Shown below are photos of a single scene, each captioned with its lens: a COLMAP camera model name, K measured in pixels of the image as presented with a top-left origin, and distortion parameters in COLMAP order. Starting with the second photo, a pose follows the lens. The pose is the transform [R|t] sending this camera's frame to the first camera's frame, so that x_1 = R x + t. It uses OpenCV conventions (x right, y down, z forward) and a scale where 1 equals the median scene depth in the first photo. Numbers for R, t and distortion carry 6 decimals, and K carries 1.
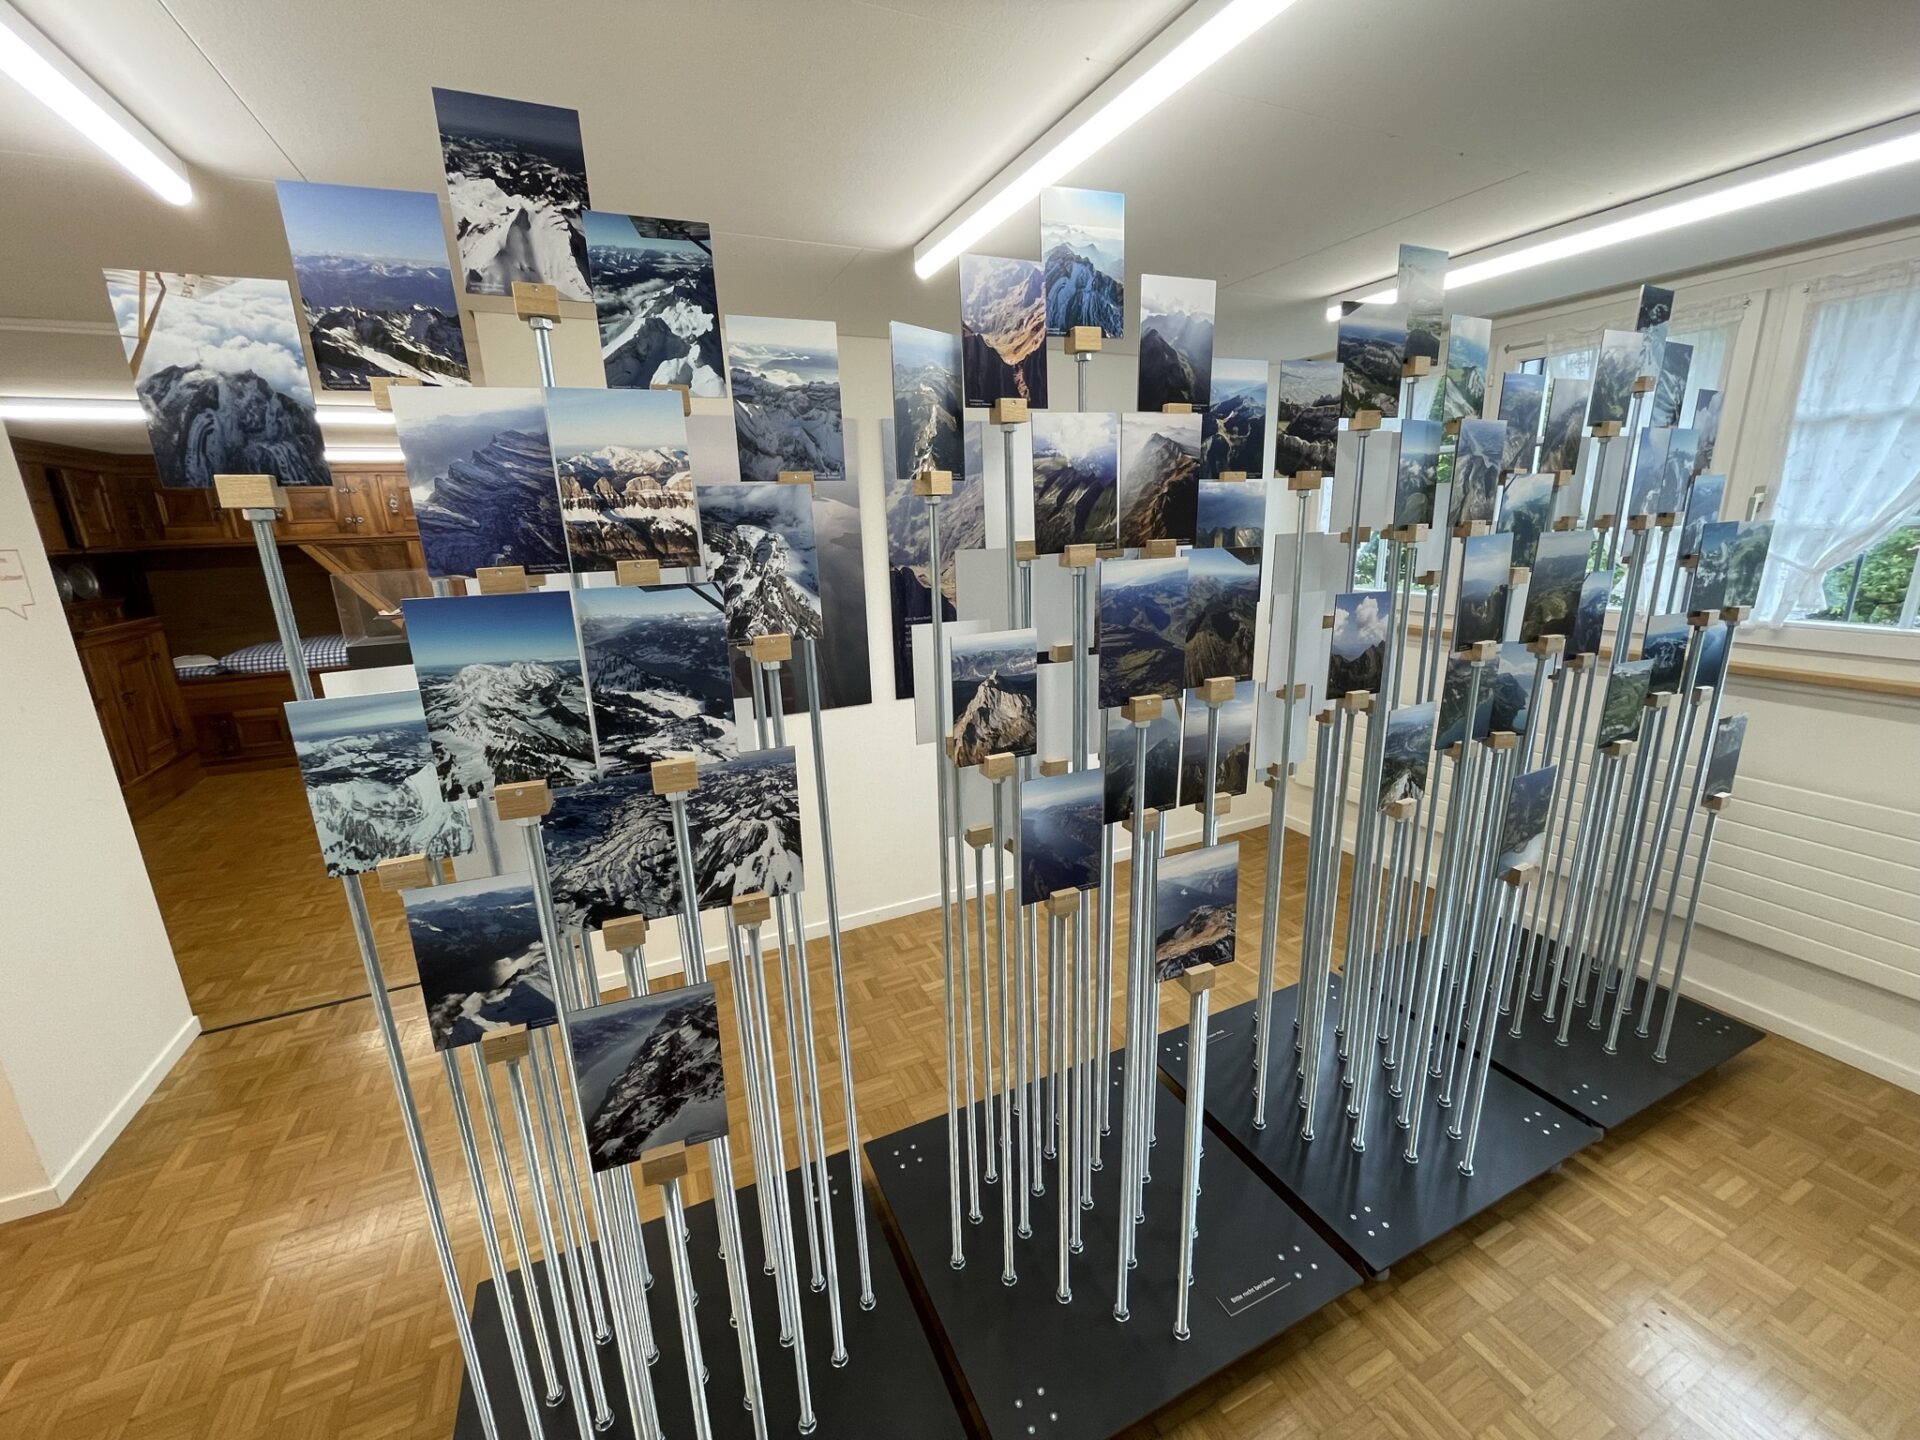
lens RADIAL K [[770.3, 0, 960.9], [0, 770.3, 718.8], [0, 0, 1]] dist [-0.001601, -0.000428]
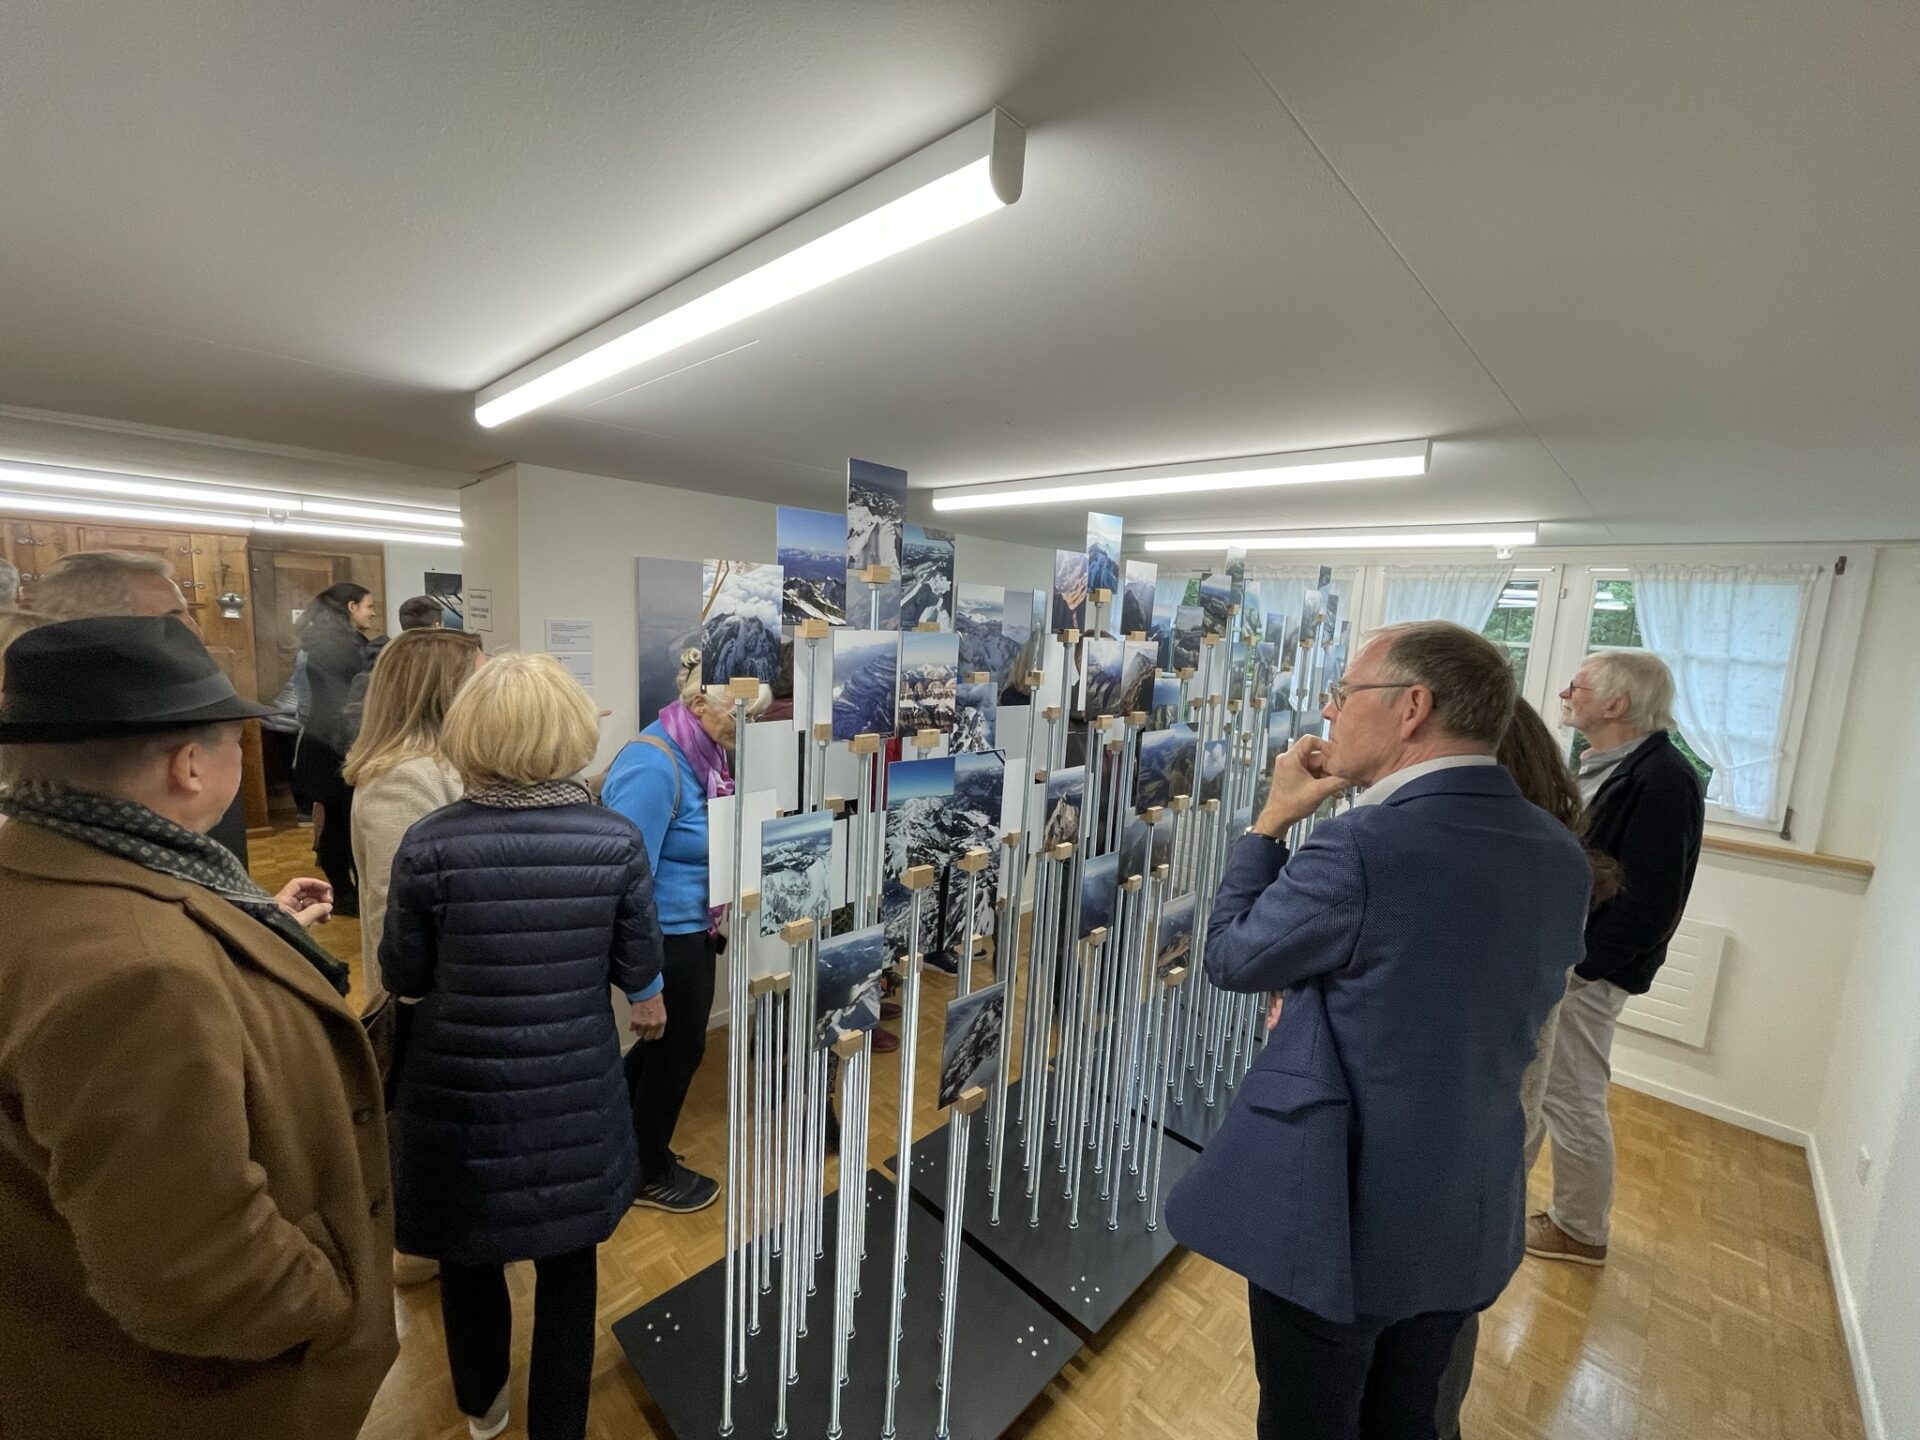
lens RADIAL K [[770.3, 0, 958.8], [0, 770.3, 720.9], [0, 0, 1]] dist [-0.001601, -0.000428]
pose [[0.932147, 0.031965, 0.360665, -0.950461], [0.009281, 0.993659, -0.112053, -0.039401], [-0.361960, 0.107798, 0.925940, -0.551592]]
